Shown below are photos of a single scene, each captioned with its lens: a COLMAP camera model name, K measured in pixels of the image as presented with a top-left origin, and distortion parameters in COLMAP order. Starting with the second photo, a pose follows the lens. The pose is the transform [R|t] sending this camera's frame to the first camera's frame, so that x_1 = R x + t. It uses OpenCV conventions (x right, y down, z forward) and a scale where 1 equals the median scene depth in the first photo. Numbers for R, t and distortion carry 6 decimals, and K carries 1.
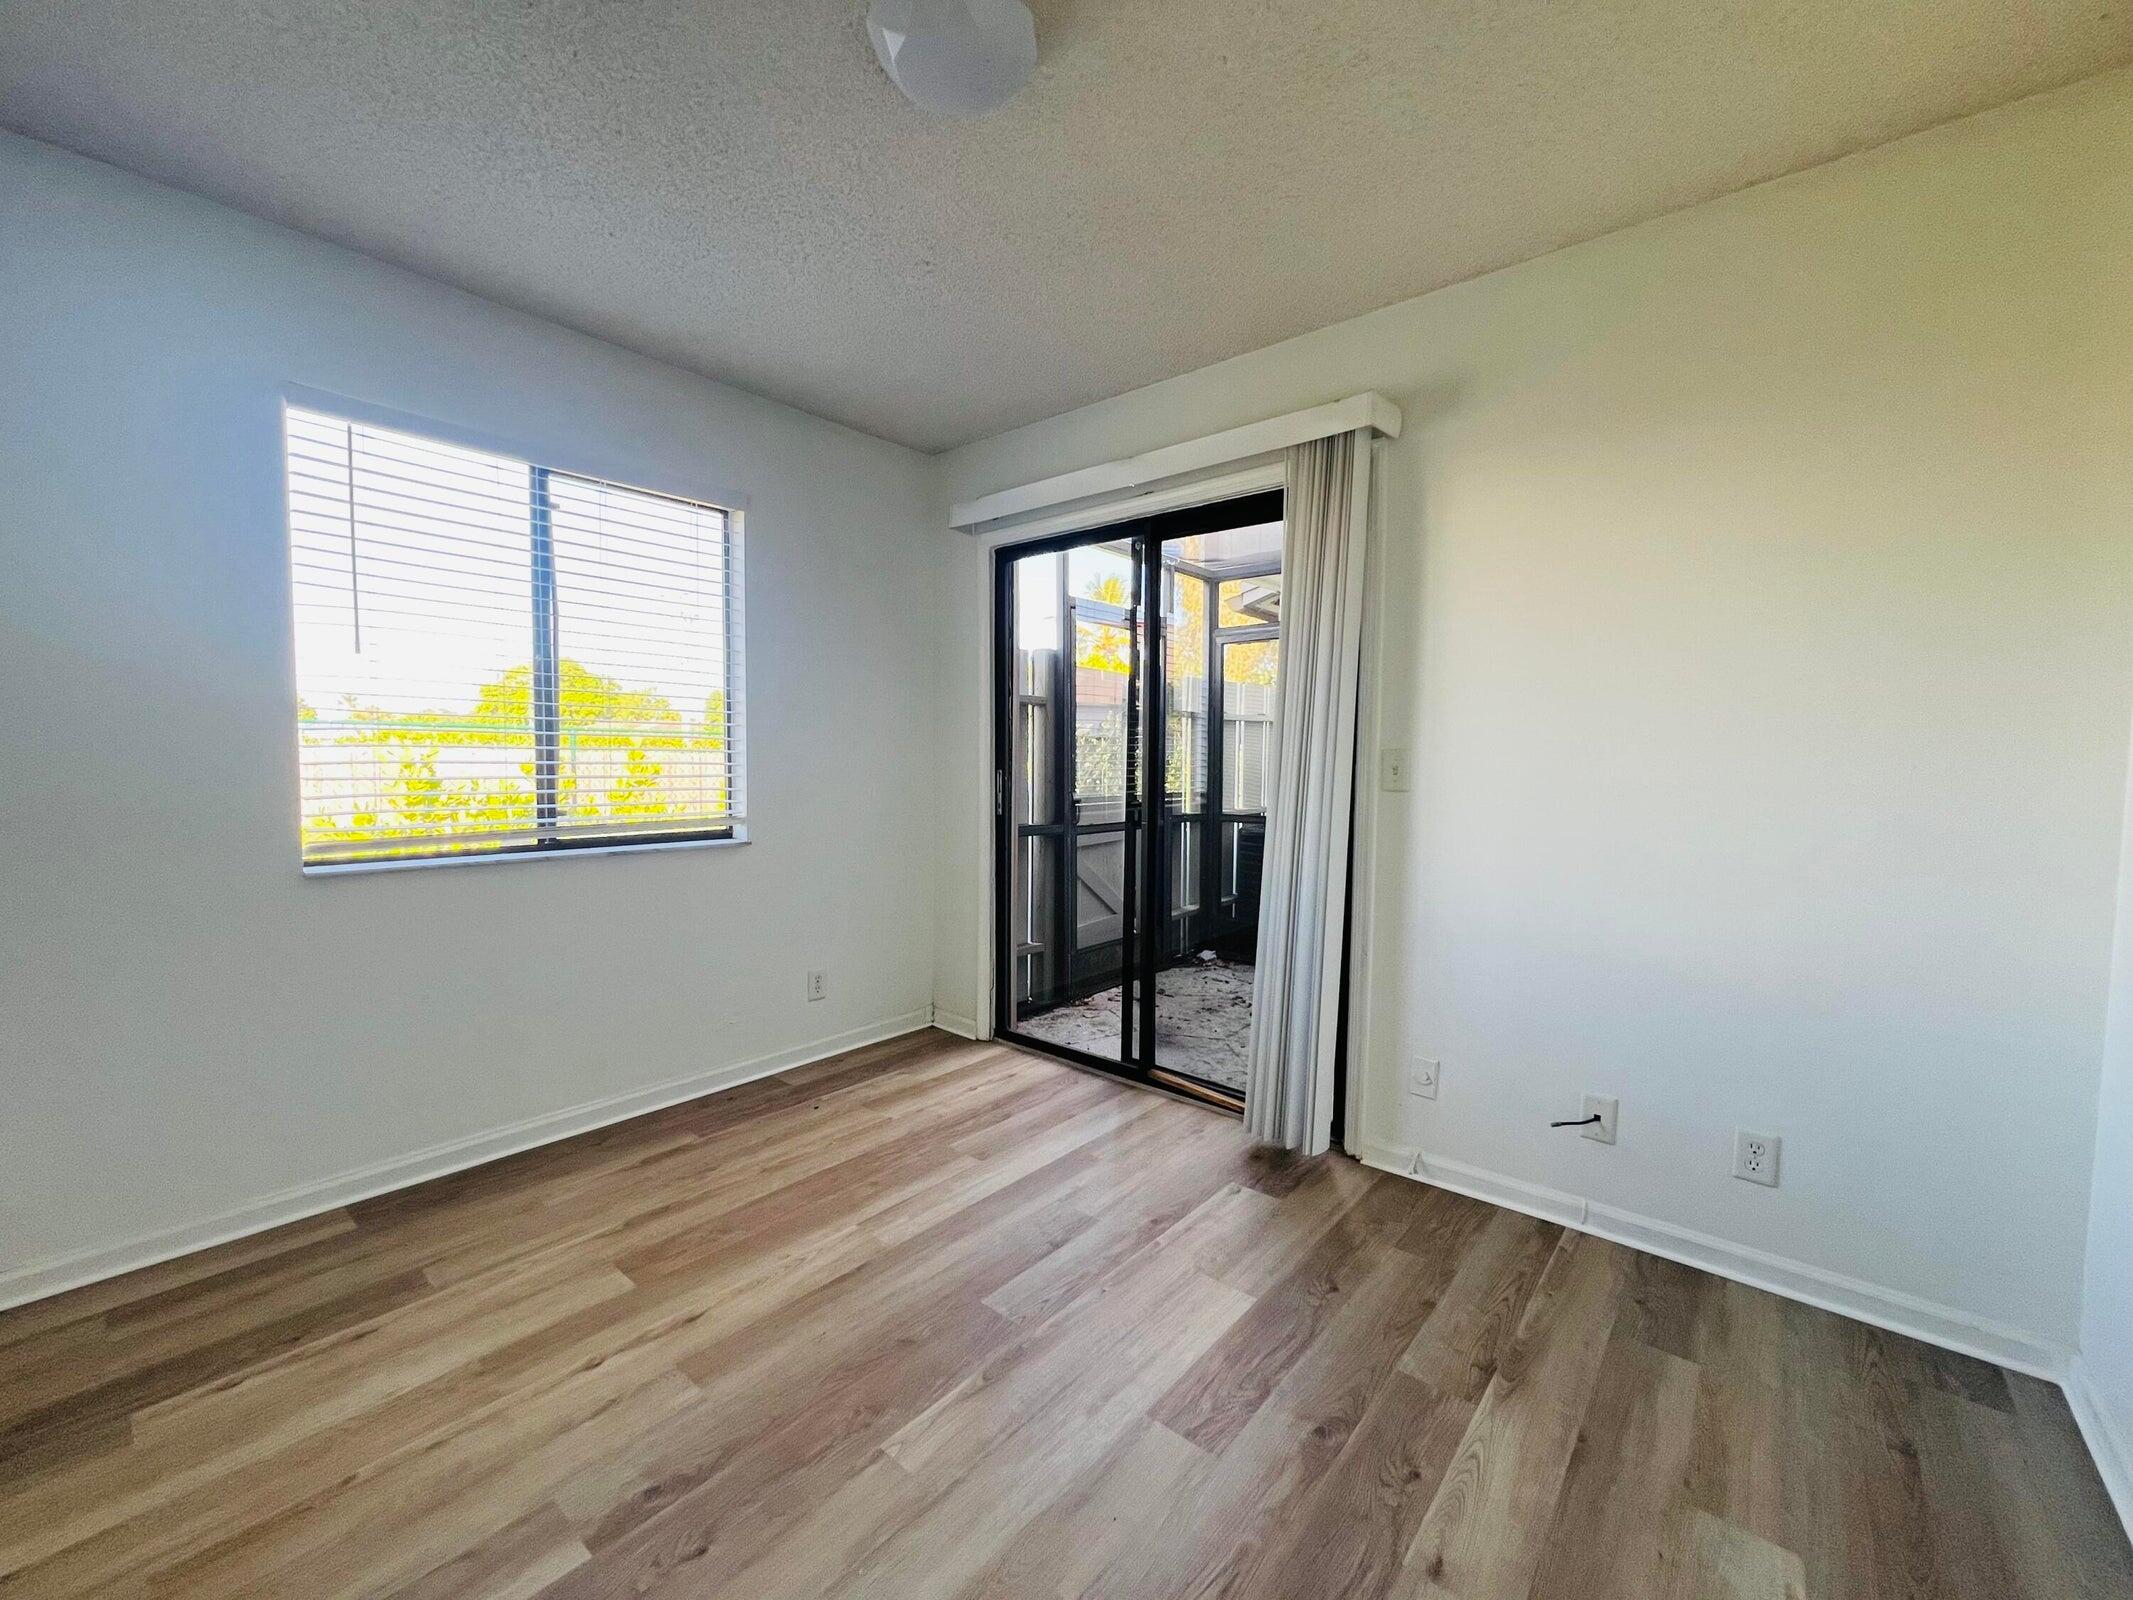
lens RADIAL K [[856.9, 0, 1067.6], [0, 856.9, 808.4], [0, 0, 1]] dist [-0.002875, 0.000921]
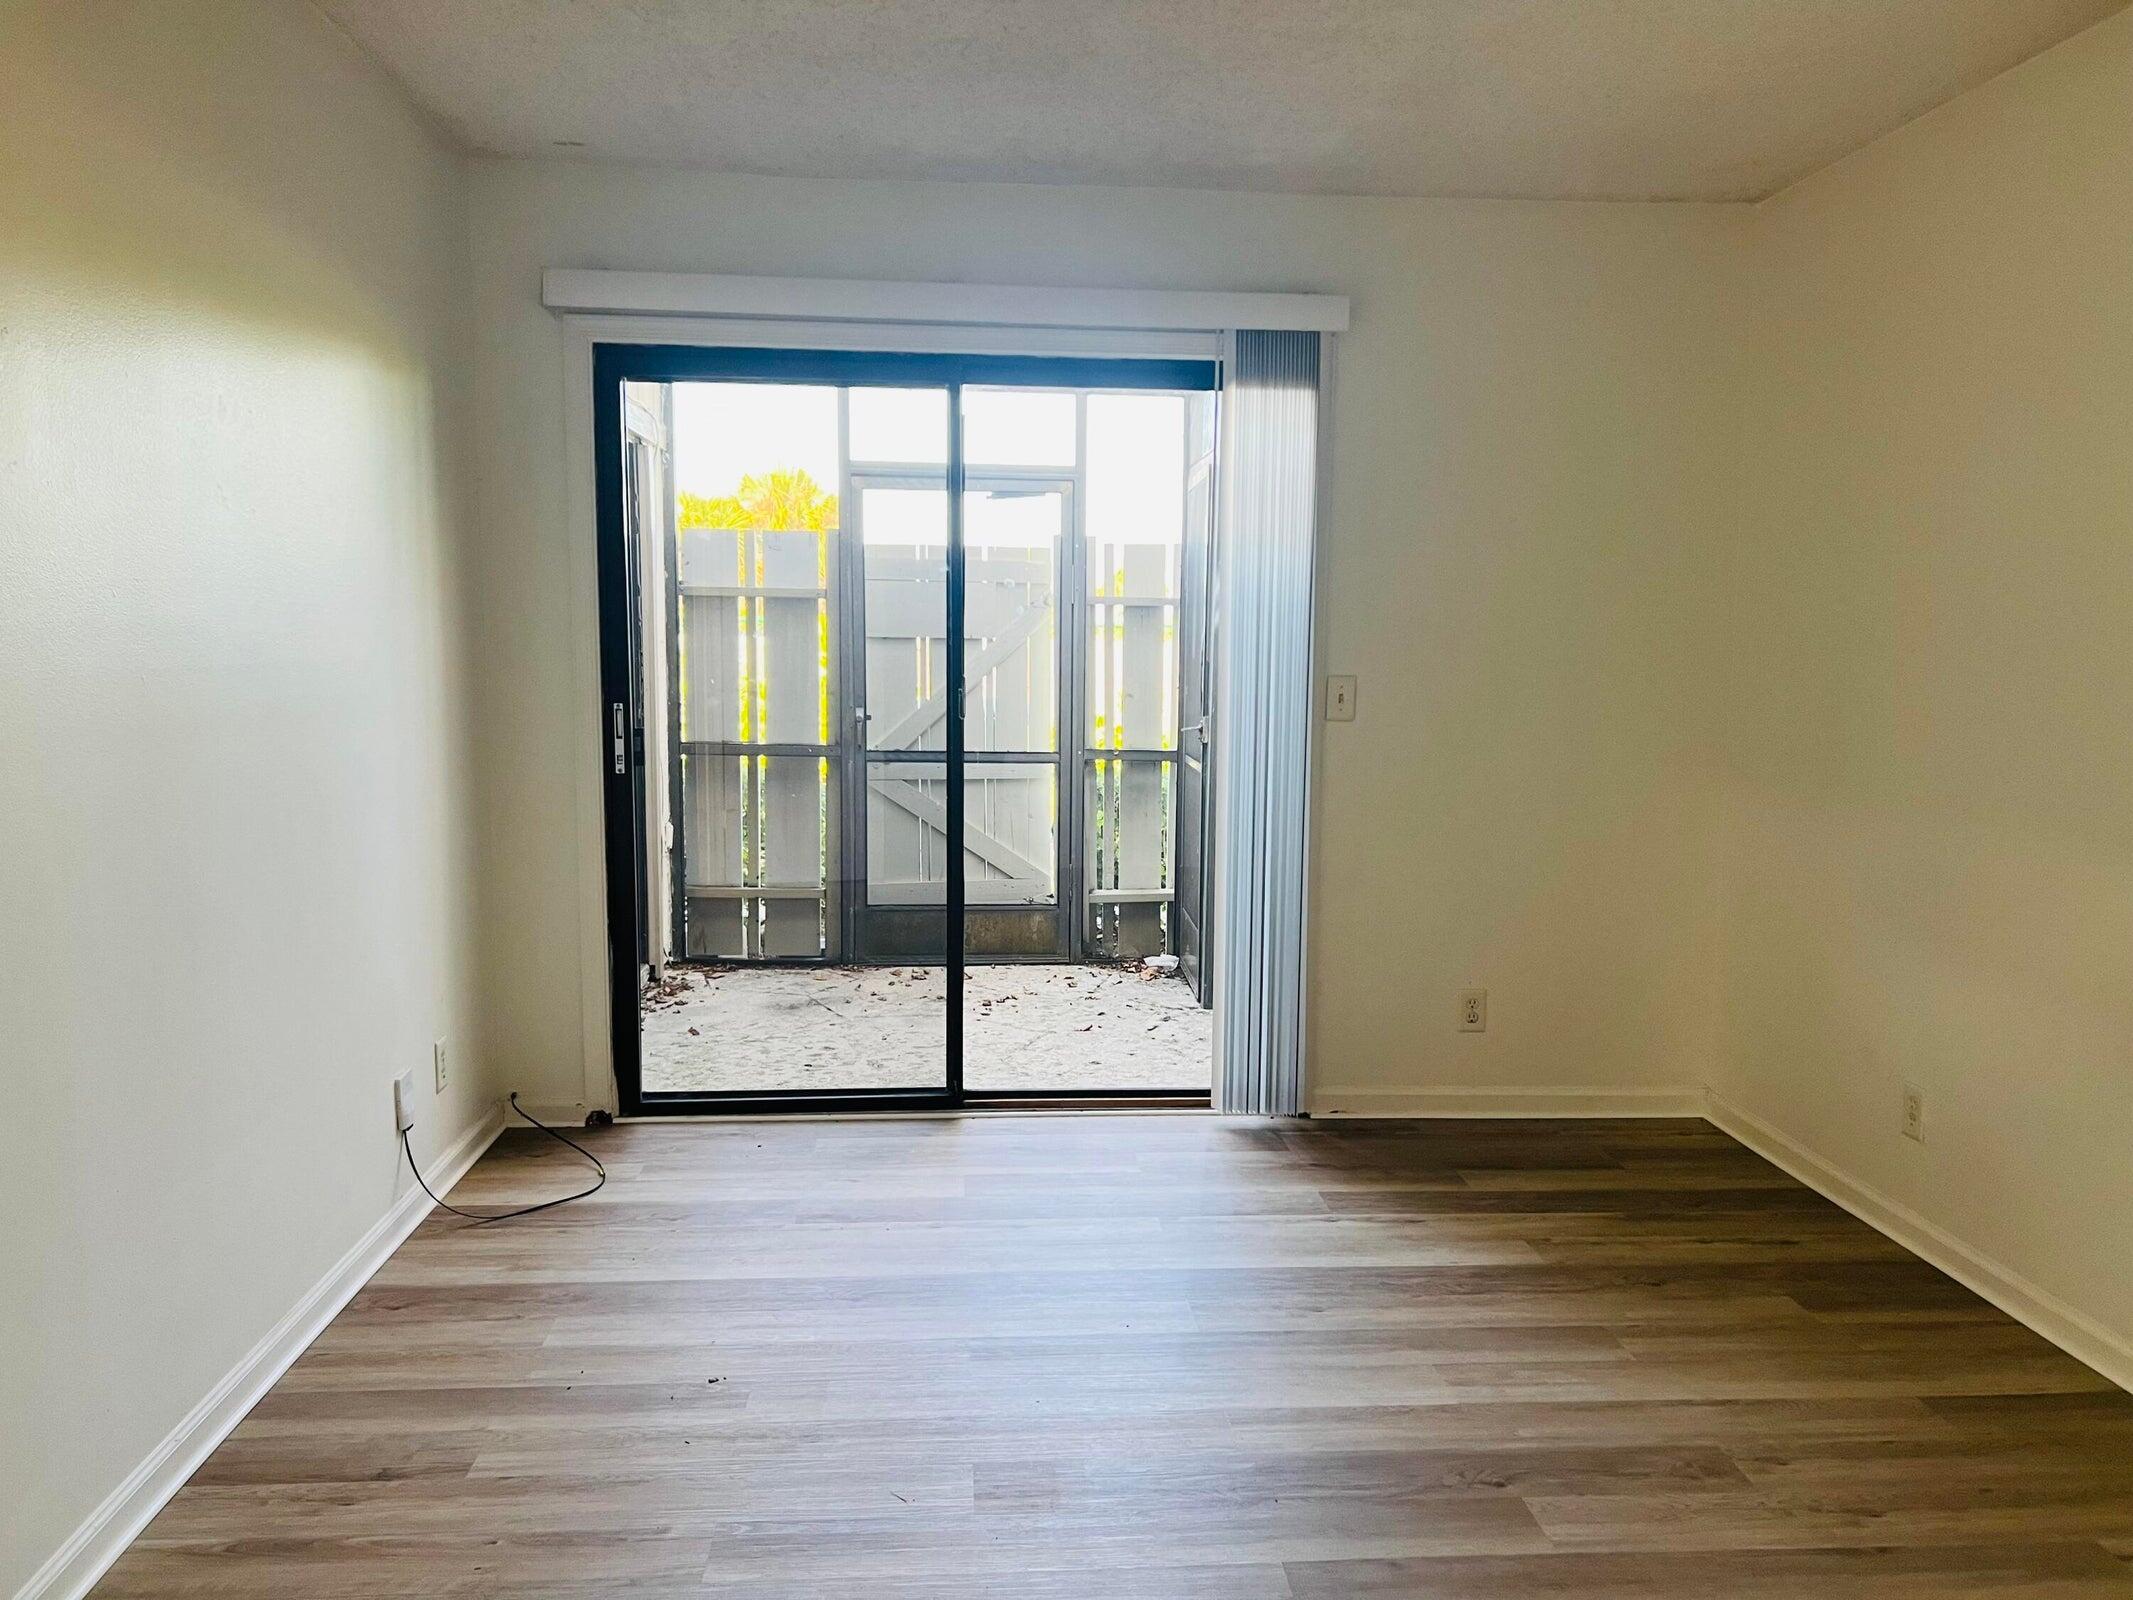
lens RADIAL K [[1612.2, 0, 1085.6], [0, 1612.2, 820.6], [0, 0, 1]] dist [0.053781, -0.055273]
pose [[0.700967, 0.080267, -0.708662, 1.234279], [-0.047183, 0.996689, 0.066221, -0.022629], [0.711631, -0.012982, 0.702433, 0.087412]]
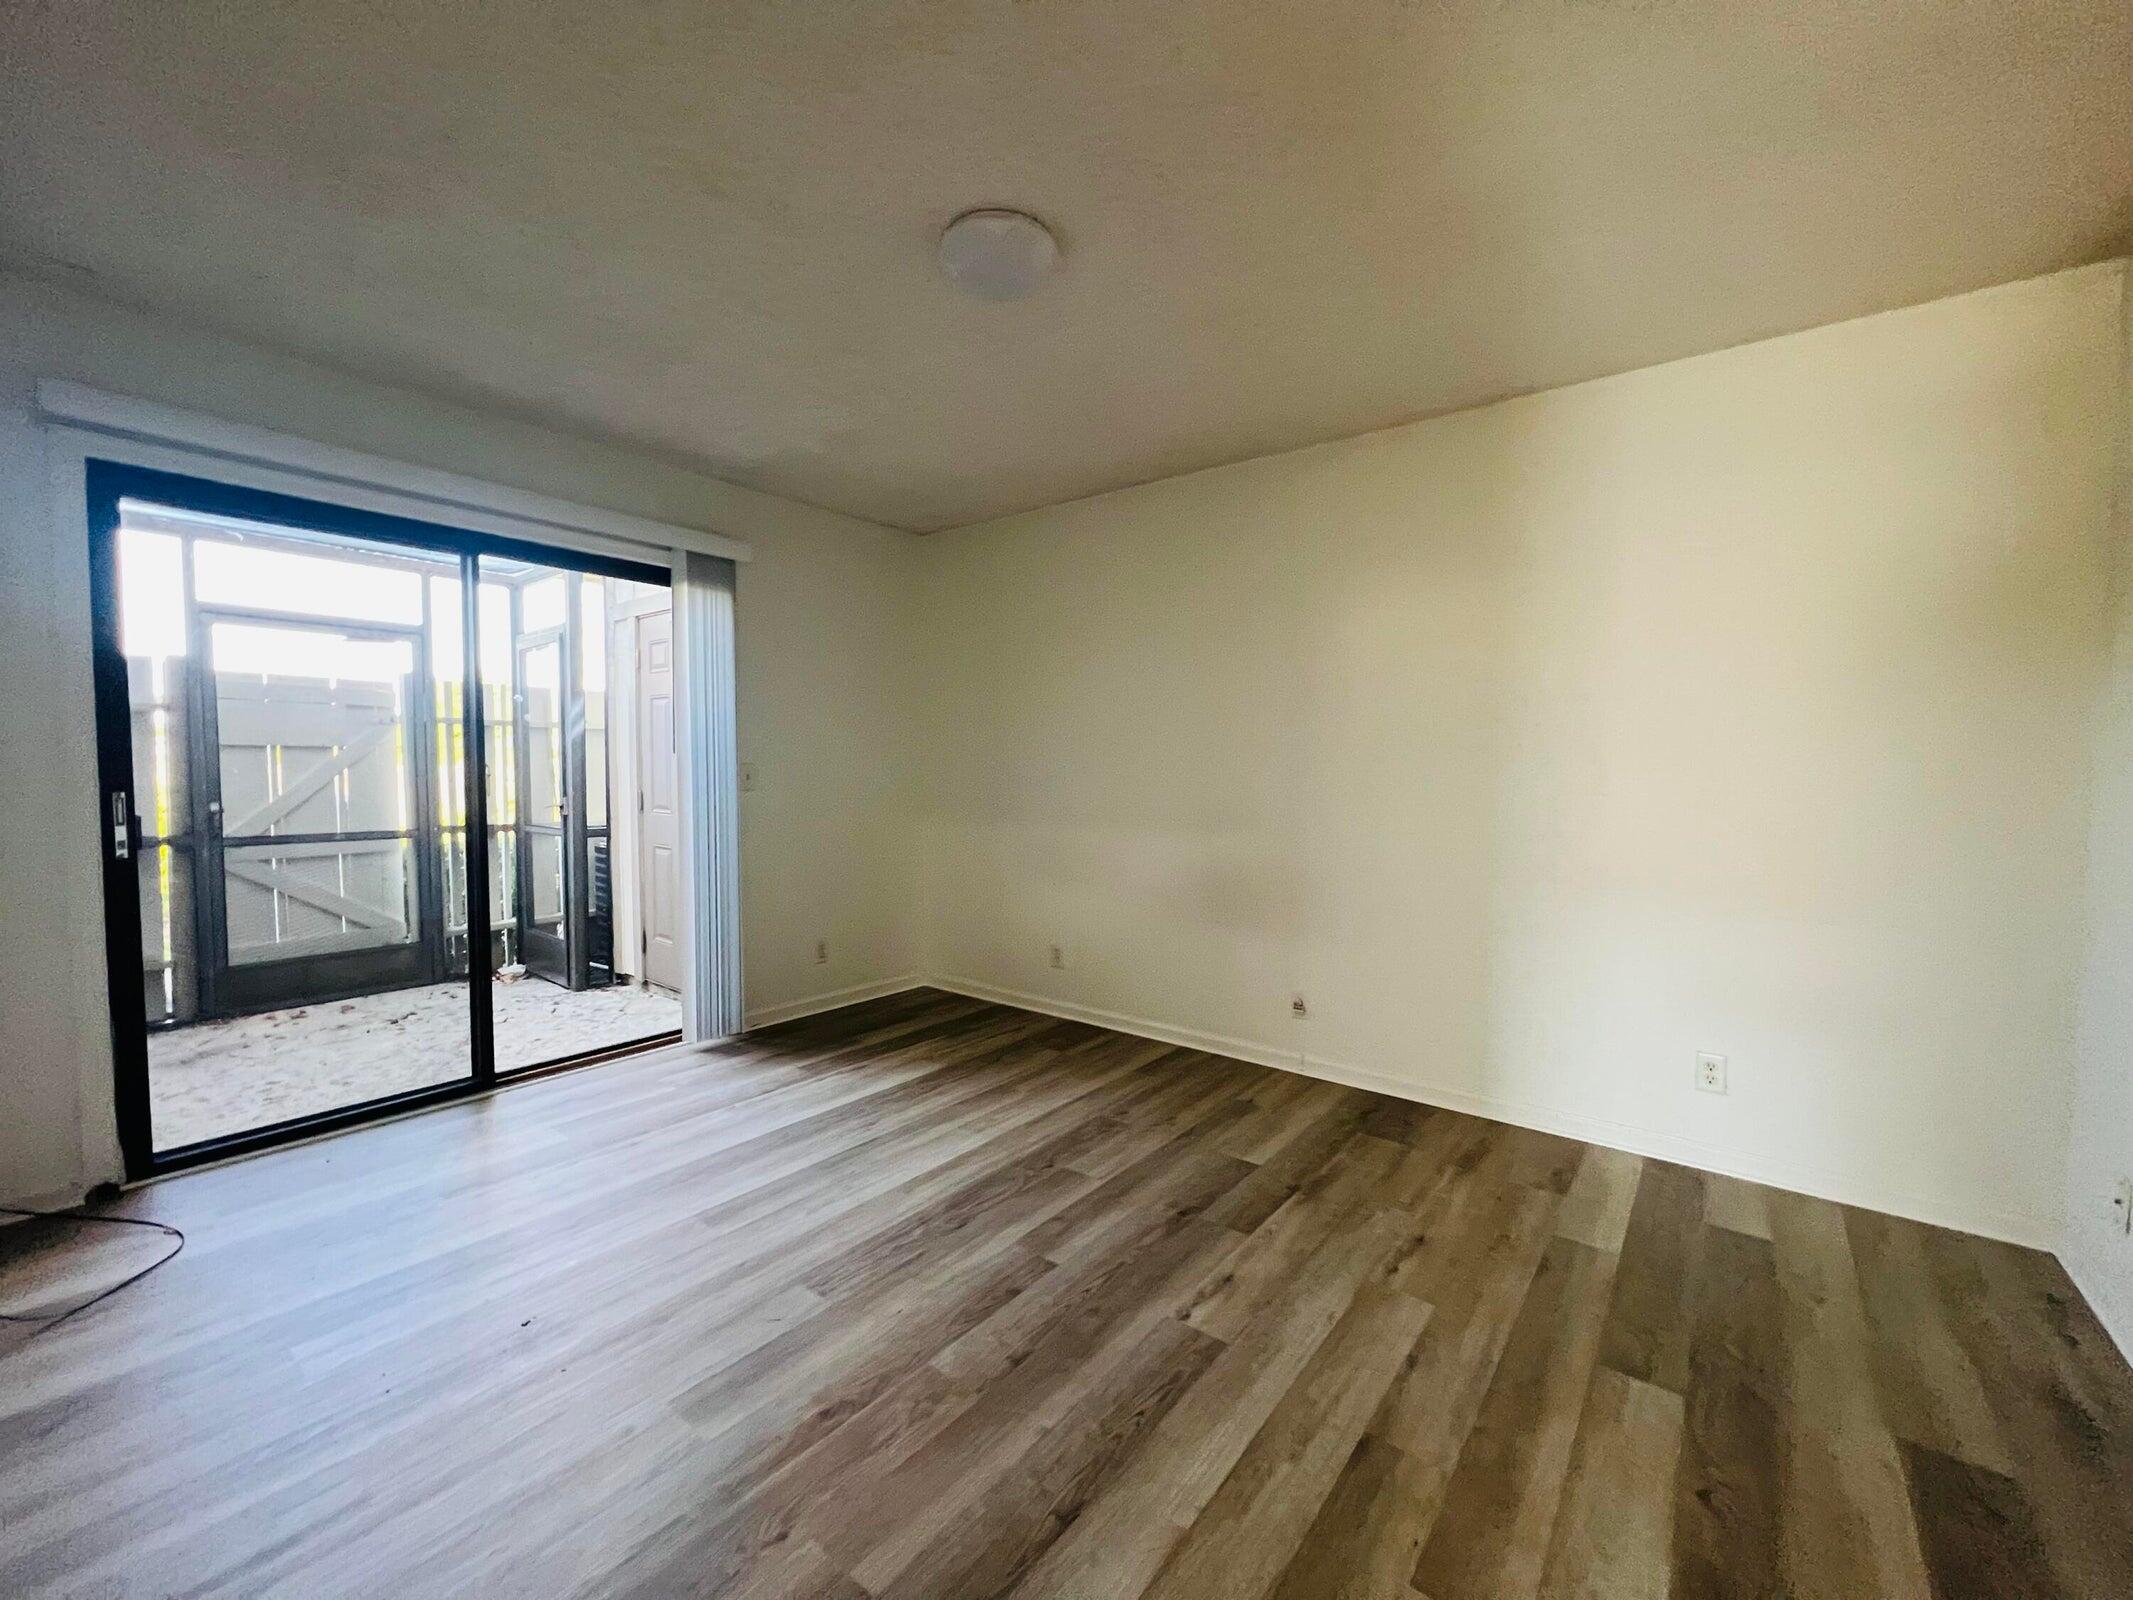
lens RADIAL K [[856.9, 0, 1068.7], [0, 856.9, 802.6], [0, 0, 1]] dist [-0.002875, 0.000921]
pose [[0.999325, -0.006460, 0.036154, 0.935563], [0.007129, 0.999806, -0.018387, 0.005783], [-0.036029, 0.018633, 0.999177, 0.001262]]
